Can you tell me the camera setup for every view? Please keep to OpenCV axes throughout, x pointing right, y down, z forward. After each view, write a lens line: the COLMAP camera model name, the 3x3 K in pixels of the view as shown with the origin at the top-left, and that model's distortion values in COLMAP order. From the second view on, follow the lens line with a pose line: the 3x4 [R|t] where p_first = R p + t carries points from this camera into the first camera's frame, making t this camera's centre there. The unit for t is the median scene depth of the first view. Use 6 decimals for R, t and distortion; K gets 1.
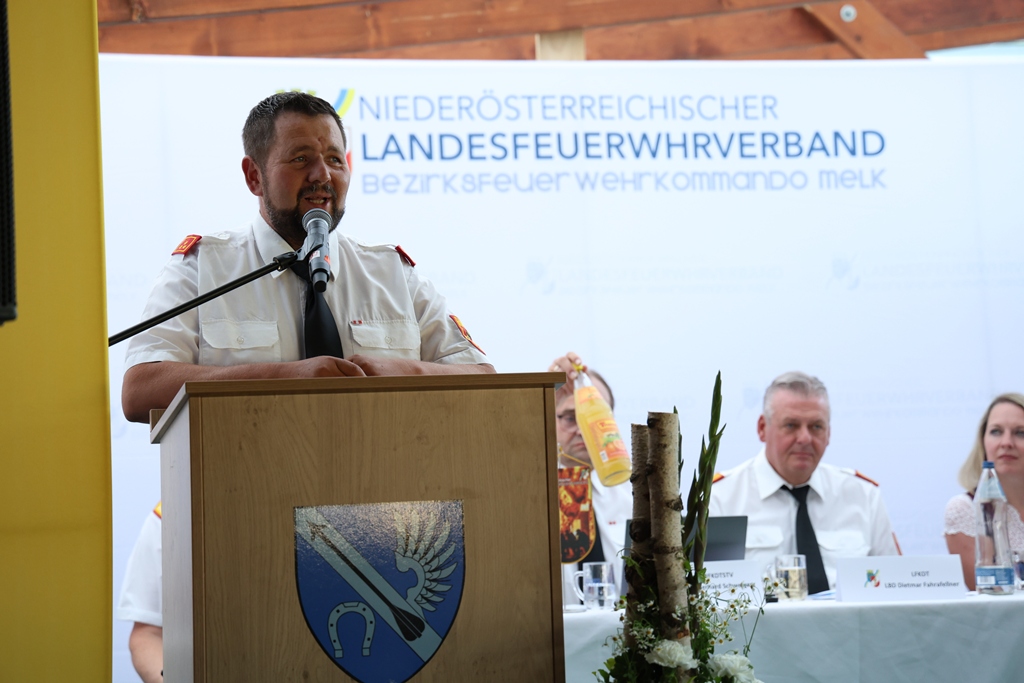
lens RADIAL K [[2985.2, 0, 525.9], [0, 2985.2, 317.2], [0, 0, 1]] dist [1.069824, -5.374010]
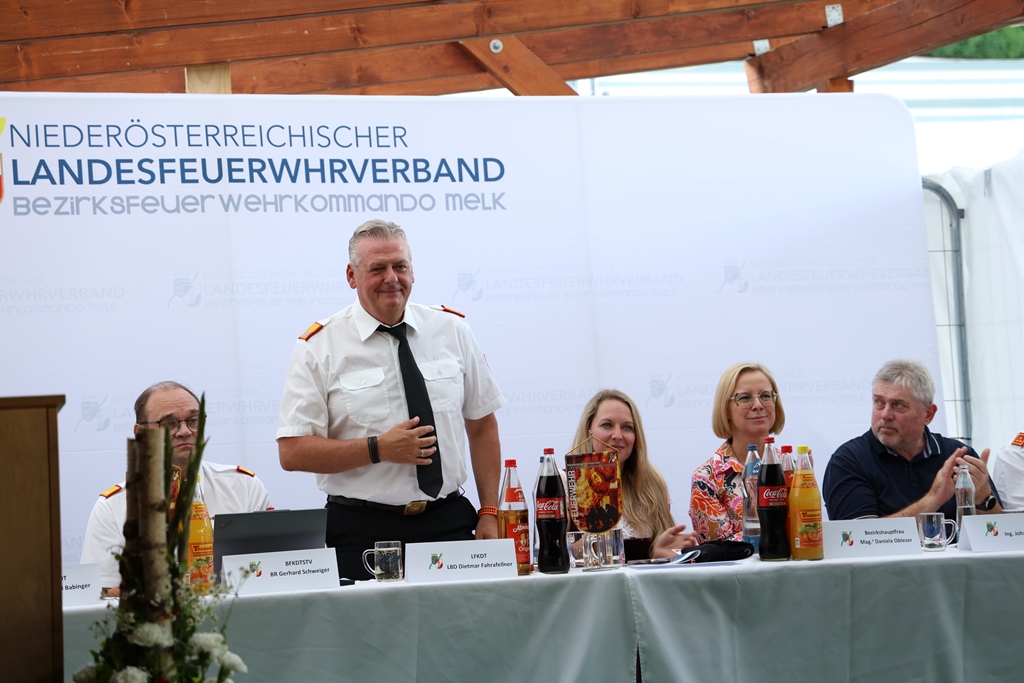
lens RADIAL K [[2985.2, 0, 525.9], [0, 2985.2, 317.2], [0, 0, 1]] dist [1.069824, -5.374010]
pose [[0.999115, -0.007697, 0.041352, 0.082466], [0.007449, 0.999953, 0.006150, -0.009924], [-0.041397, -0.005837, 0.999126, -0.104115]]
